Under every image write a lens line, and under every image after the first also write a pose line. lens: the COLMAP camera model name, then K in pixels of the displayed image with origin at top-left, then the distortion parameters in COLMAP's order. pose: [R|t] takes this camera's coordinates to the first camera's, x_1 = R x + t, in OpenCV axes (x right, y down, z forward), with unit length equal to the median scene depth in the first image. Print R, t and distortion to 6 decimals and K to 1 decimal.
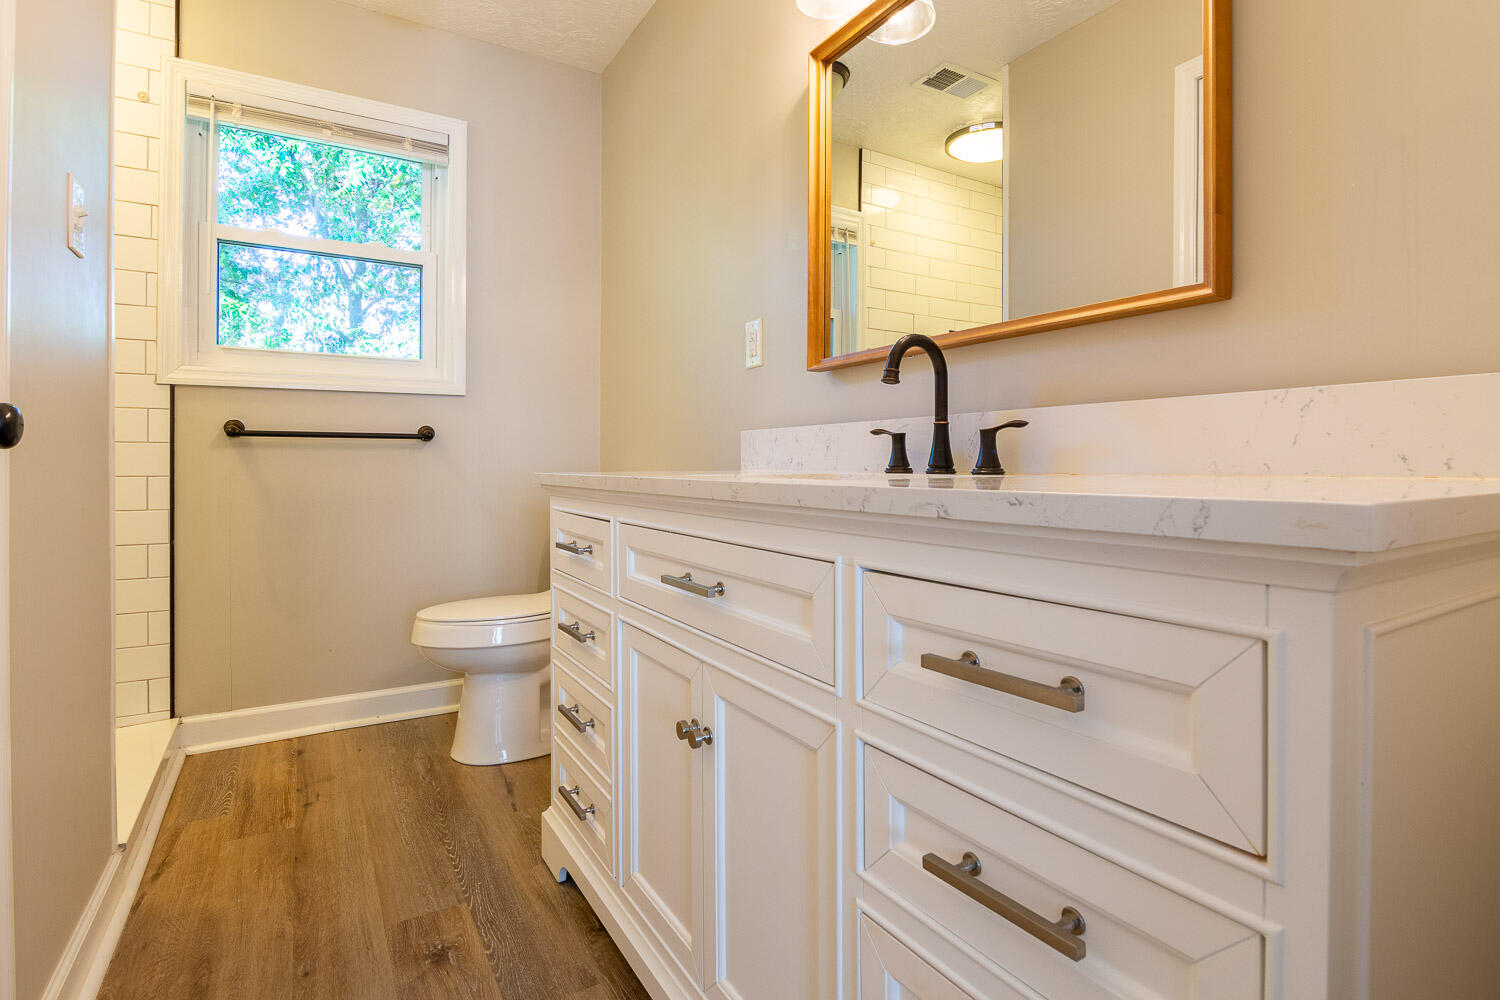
lens RADIAL K [[728.1, 0, 750.3], [0, 728.1, 459.3], [0, 0, 1]] dist [-0.001405, -0.000179]
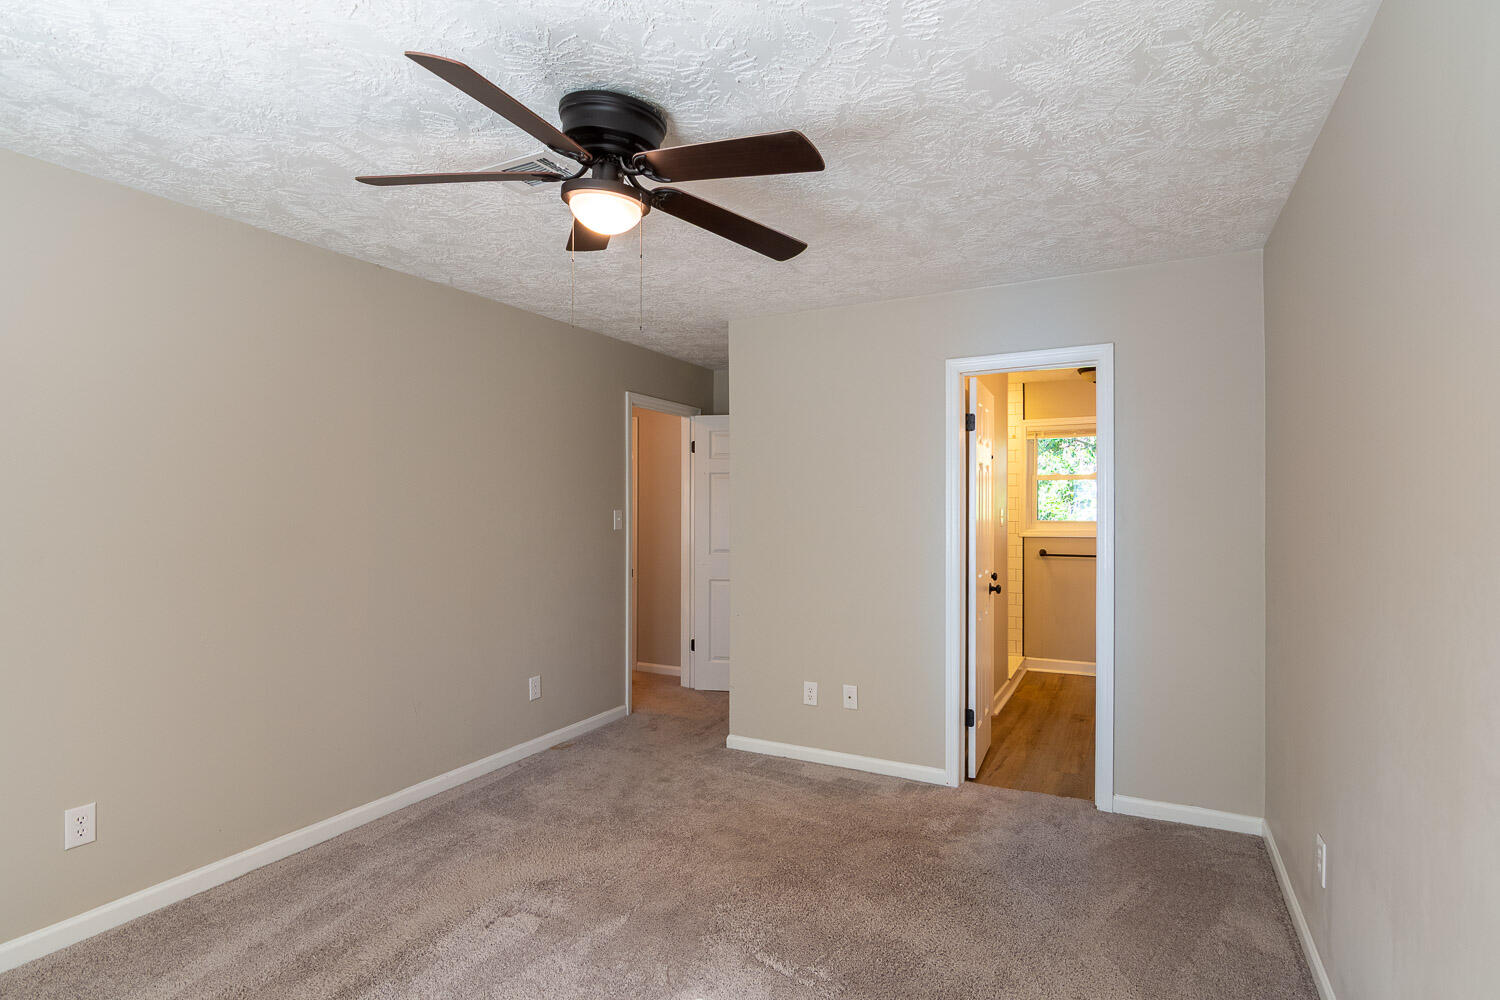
lens RADIAL K [[749.3, 0, 750.0], [0, 749.3, 500.0], [0, 0, 1]] dist [-0.003865, -0.000423]
pose [[0.503968, -0.006821, -0.863696, 1.196915], [0.003640, 0.999977, -0.005773, -0.235290], [0.863715, -0.000235, 0.503981, -1.397648]]
